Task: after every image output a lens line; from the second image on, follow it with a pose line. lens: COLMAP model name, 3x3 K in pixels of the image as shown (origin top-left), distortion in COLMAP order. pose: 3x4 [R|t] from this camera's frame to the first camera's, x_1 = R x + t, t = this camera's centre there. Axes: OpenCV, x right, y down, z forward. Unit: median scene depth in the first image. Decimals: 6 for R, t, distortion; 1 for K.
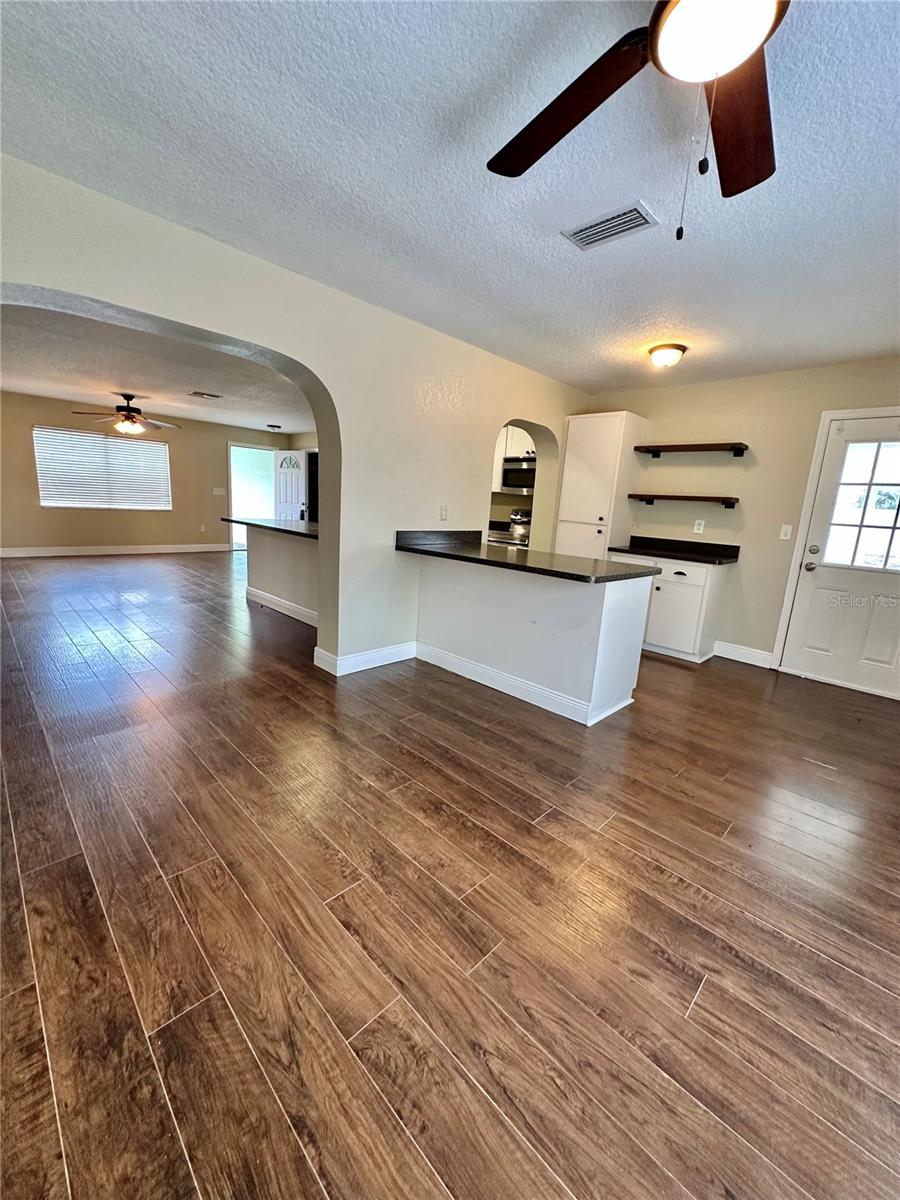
lens RADIAL K [[477.2, 0, 450.0], [0, 477.2, 600.0], [0, 0, 1]] dist [0.000606, 0.000299]
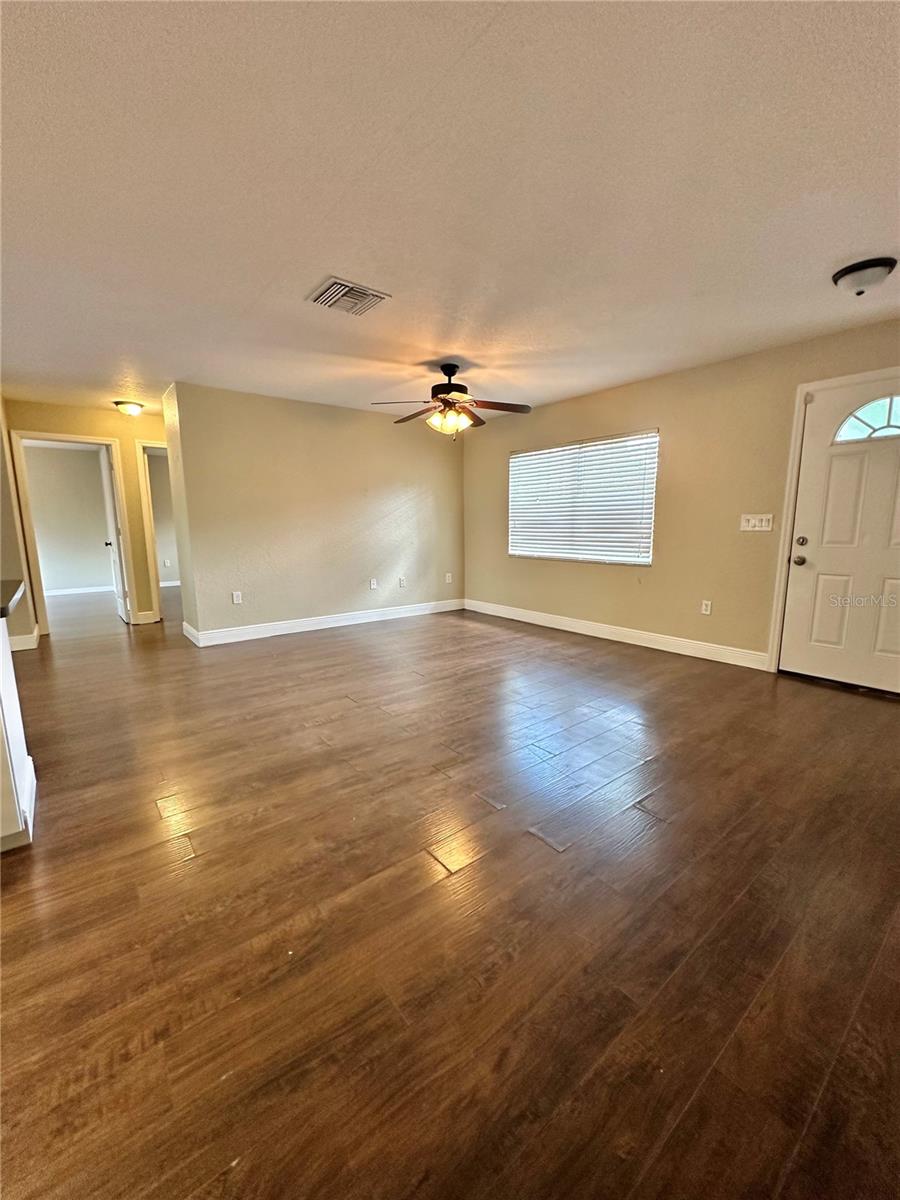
lens RADIAL K [[477.6, 0, 455.9], [0, 477.6, 600.0], [0, 0, 1]] dist [0.000238, 0.000129]
pose [[-0.111532, 0.094641, -0.989244, -0.112140], [-0.203657, 0.972150, 0.115967, -0.374934], [0.972669, 0.214400, -0.089152, 1.905037]]
